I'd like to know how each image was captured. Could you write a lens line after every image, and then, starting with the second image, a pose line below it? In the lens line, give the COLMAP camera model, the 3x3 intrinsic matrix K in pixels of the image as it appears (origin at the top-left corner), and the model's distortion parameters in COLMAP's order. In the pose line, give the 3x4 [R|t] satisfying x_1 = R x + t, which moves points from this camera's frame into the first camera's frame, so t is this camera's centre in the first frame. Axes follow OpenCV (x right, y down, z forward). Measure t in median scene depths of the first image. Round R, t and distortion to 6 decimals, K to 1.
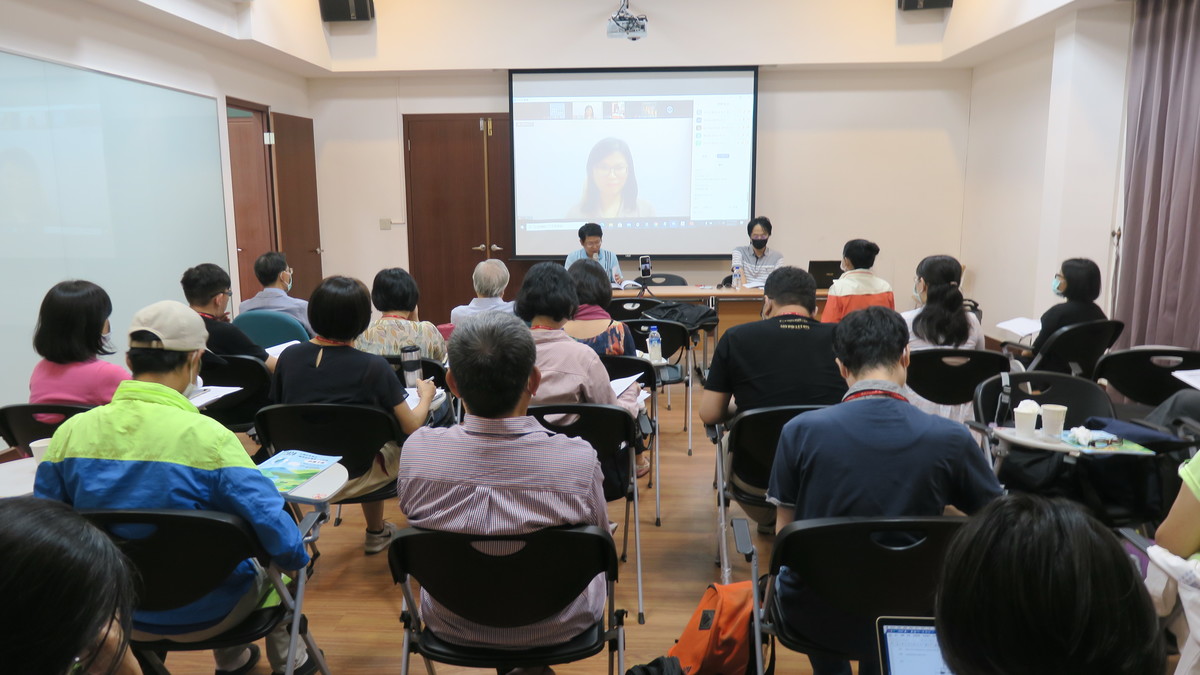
lens RADIAL K [[837.3, 0, 600.6], [0, 837.3, 348.9], [0, 0, 1]] dist [-0.004346, 0.000929]
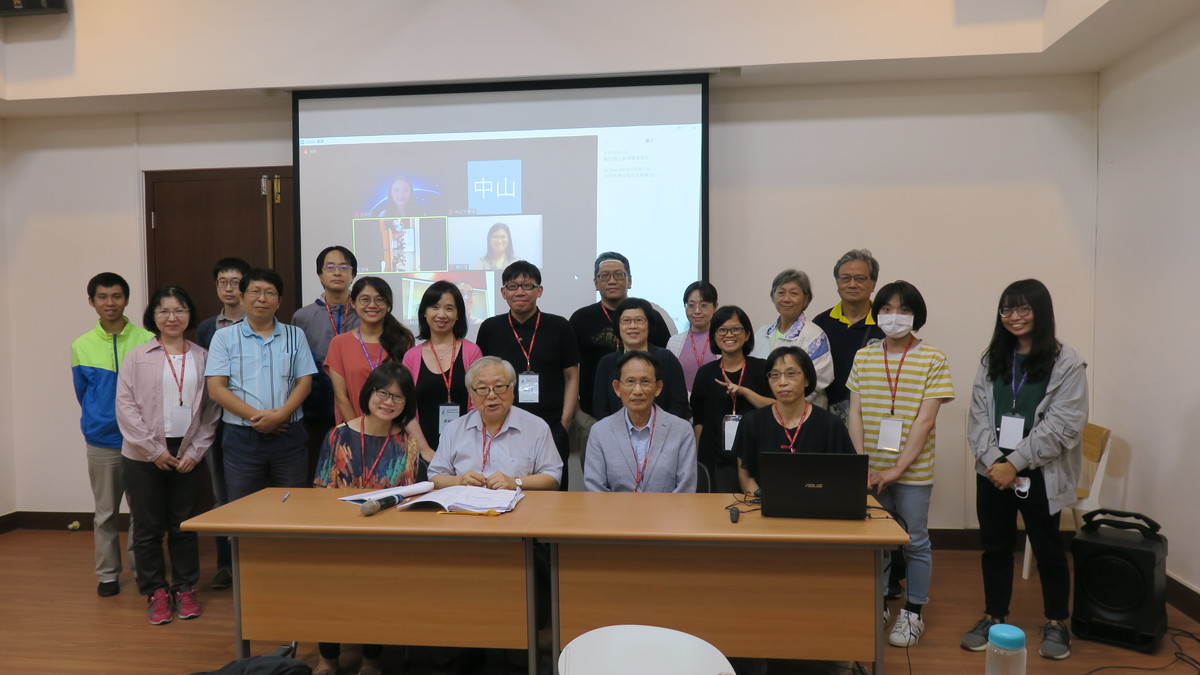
lens RADIAL K [[837.3, 0, 600.7], [0, 837.3, 342.4], [0, 0, 1]] dist [-0.004346, 0.000929]
pose [[0.996879, 0.000295, -0.078942, 0.157246], [-0.010193, 0.992102, -0.125020, -0.083134], [0.078282, 0.125434, 0.989009, 0.444532]]
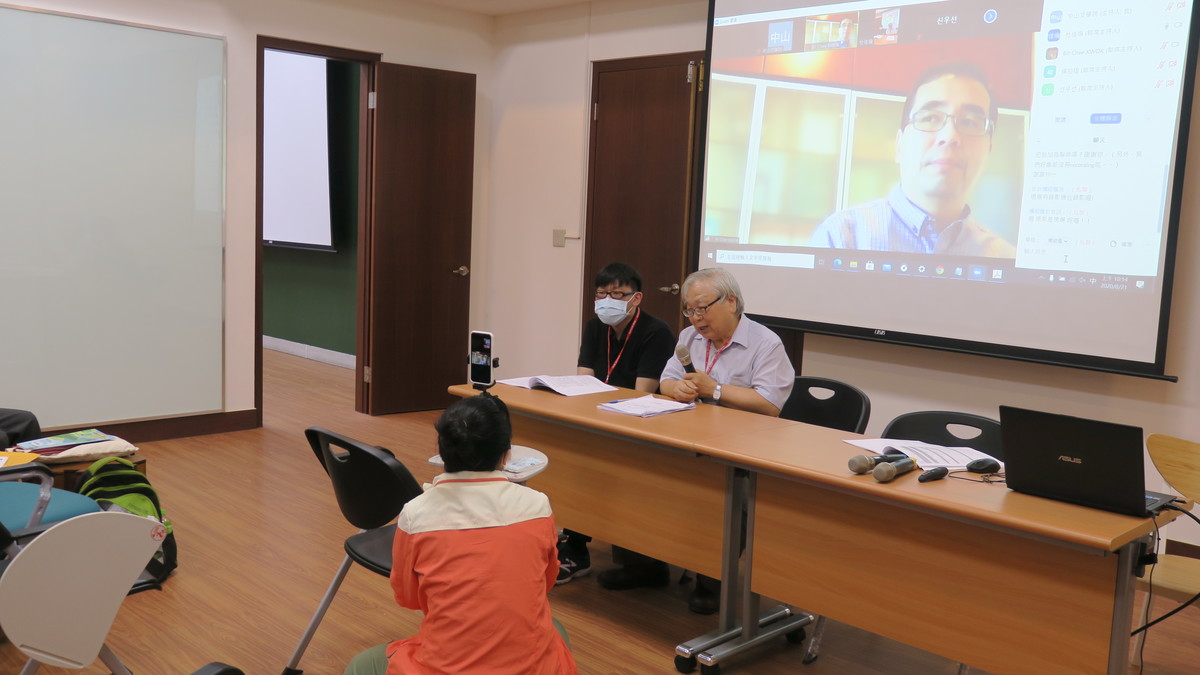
lens RADIAL K [[1068.2, 0, 598.8], [0, 1068.2, 331.7], [0, 0, 1]] dist [0.013860, -0.030456]
pose [[0.734321, 0.116849, -0.668670, 0.327003], [-0.166804, 0.985930, -0.010892, -0.080301], [0.657989, 0.119535, 0.743480, 0.461247]]
